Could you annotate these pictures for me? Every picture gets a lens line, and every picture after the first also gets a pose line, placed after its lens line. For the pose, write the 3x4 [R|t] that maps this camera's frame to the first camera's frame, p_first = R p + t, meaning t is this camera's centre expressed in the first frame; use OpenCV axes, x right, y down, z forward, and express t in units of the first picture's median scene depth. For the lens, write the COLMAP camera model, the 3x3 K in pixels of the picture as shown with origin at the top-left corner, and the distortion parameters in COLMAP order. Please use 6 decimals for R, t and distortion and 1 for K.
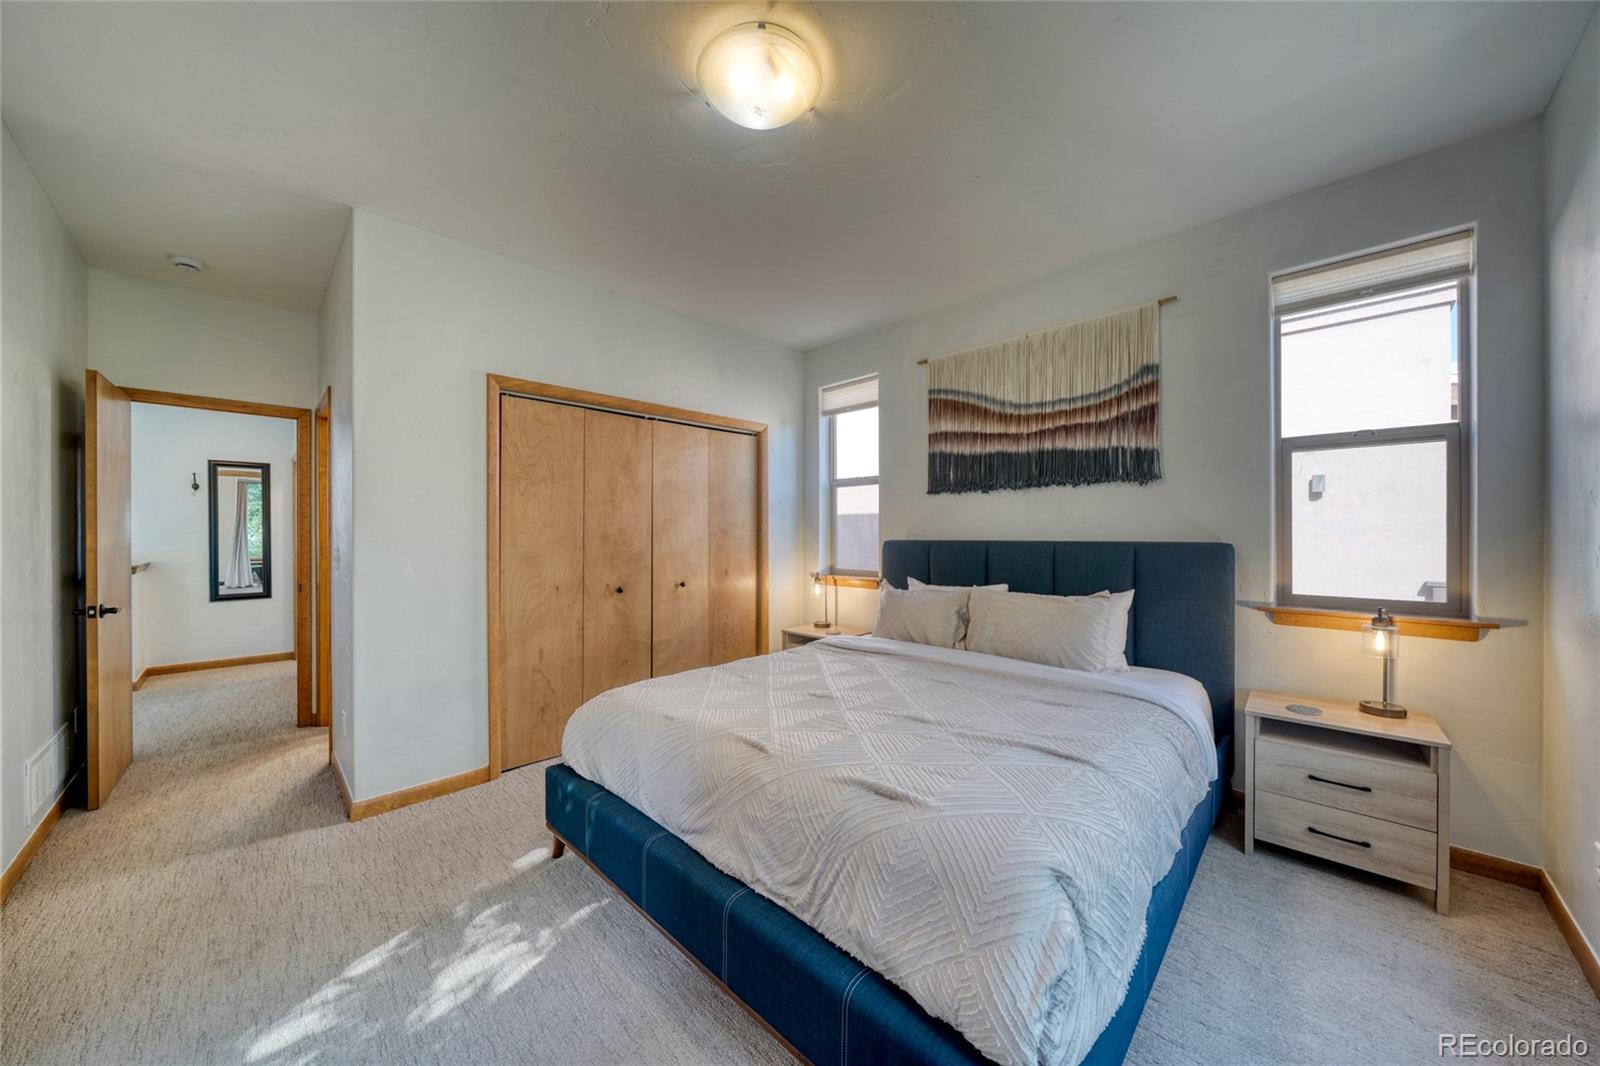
lens RADIAL K [[553.5, 0, 791.7], [0, 553.5, 528.6], [0, 0, 1]] dist [-0.006353, -0.000130]
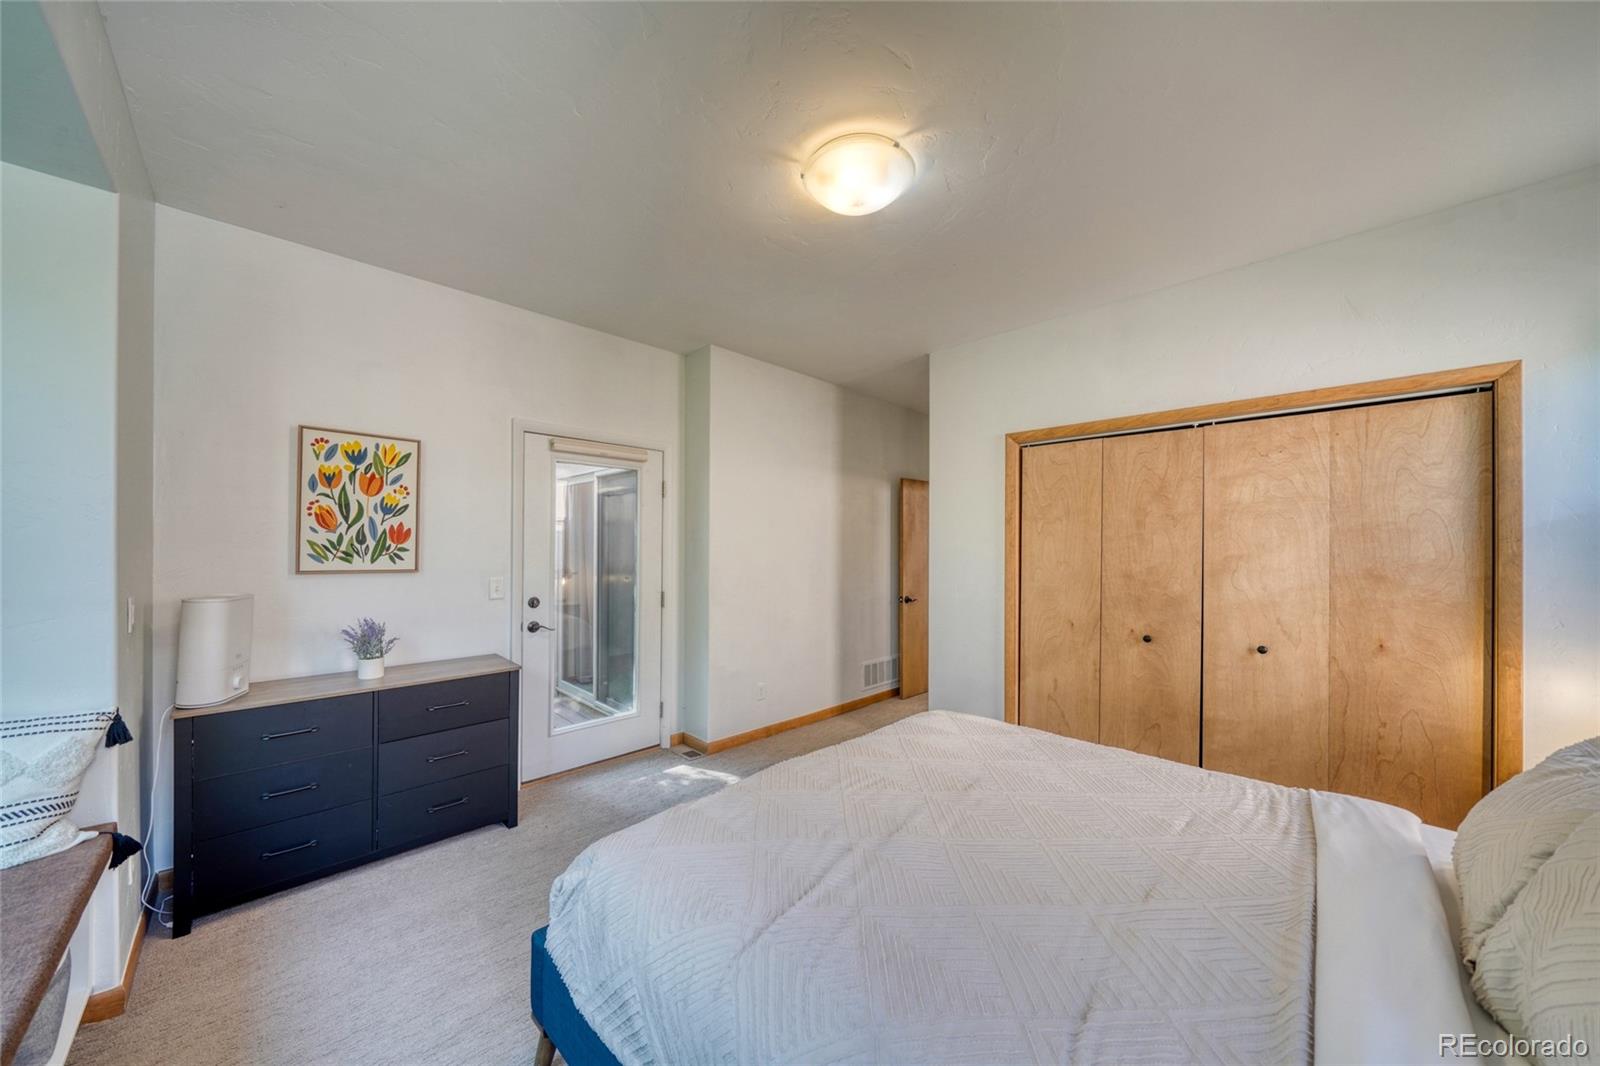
lens RADIAL K [[553.5, 0, 802.2], [0, 553.5, 547.7], [0, 0, 1]] dist [-0.006353, -0.000130]
pose [[-0.002280, -0.000853, -0.999997, 0.537057], [-0.003351, 0.999994, -0.000846, -0.026895], [0.999992, 0.003349, -0.002283, 0.462659]]
